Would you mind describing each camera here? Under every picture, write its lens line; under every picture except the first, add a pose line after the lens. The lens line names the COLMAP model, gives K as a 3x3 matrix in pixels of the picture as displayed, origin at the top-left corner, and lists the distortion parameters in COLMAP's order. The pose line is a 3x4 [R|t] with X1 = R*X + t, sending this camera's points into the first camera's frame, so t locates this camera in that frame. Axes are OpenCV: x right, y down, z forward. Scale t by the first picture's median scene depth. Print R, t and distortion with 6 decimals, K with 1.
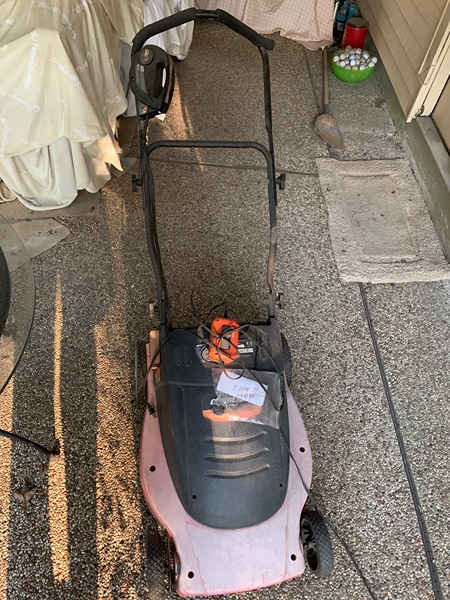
lens RADIAL K [[461.2, 0, 226.7], [0, 461.2, 295.4], [0, 0, 1]] dist [0.011735, -0.017980]
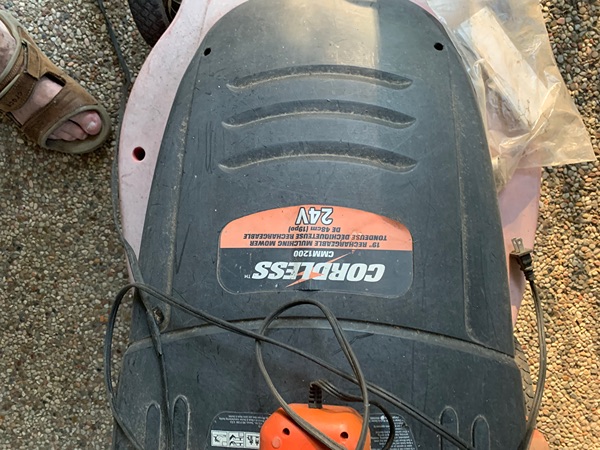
lens RADIAL K [[461.2, 0, 300.5], [0, 461.2, 222.6], [0, 0, 1]] dist [0.011735, -0.017980]
pose [[-0.979175, -0.195837, -0.053523, 0.036817], [0.143378, -0.853704, 0.500632, 0.091694], [-0.143735, 0.482532, 0.864004, 0.493793]]
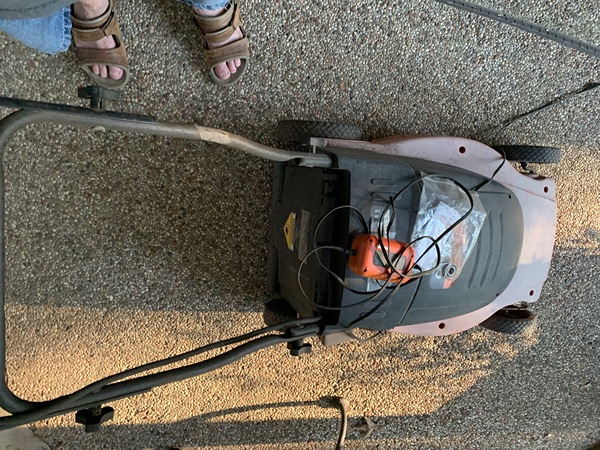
lens RADIAL K [[461.2, 0, 295.8], [0, 461.2, 223.2], [0, 0, 1]] dist [0.011735, -0.017980]
pose [[0.281518, -0.936508, -0.209044, 0.109617], [0.705906, 0.054563, 0.706201, -0.316368], [-0.649957, -0.346374, 0.676447, 0.446960]]
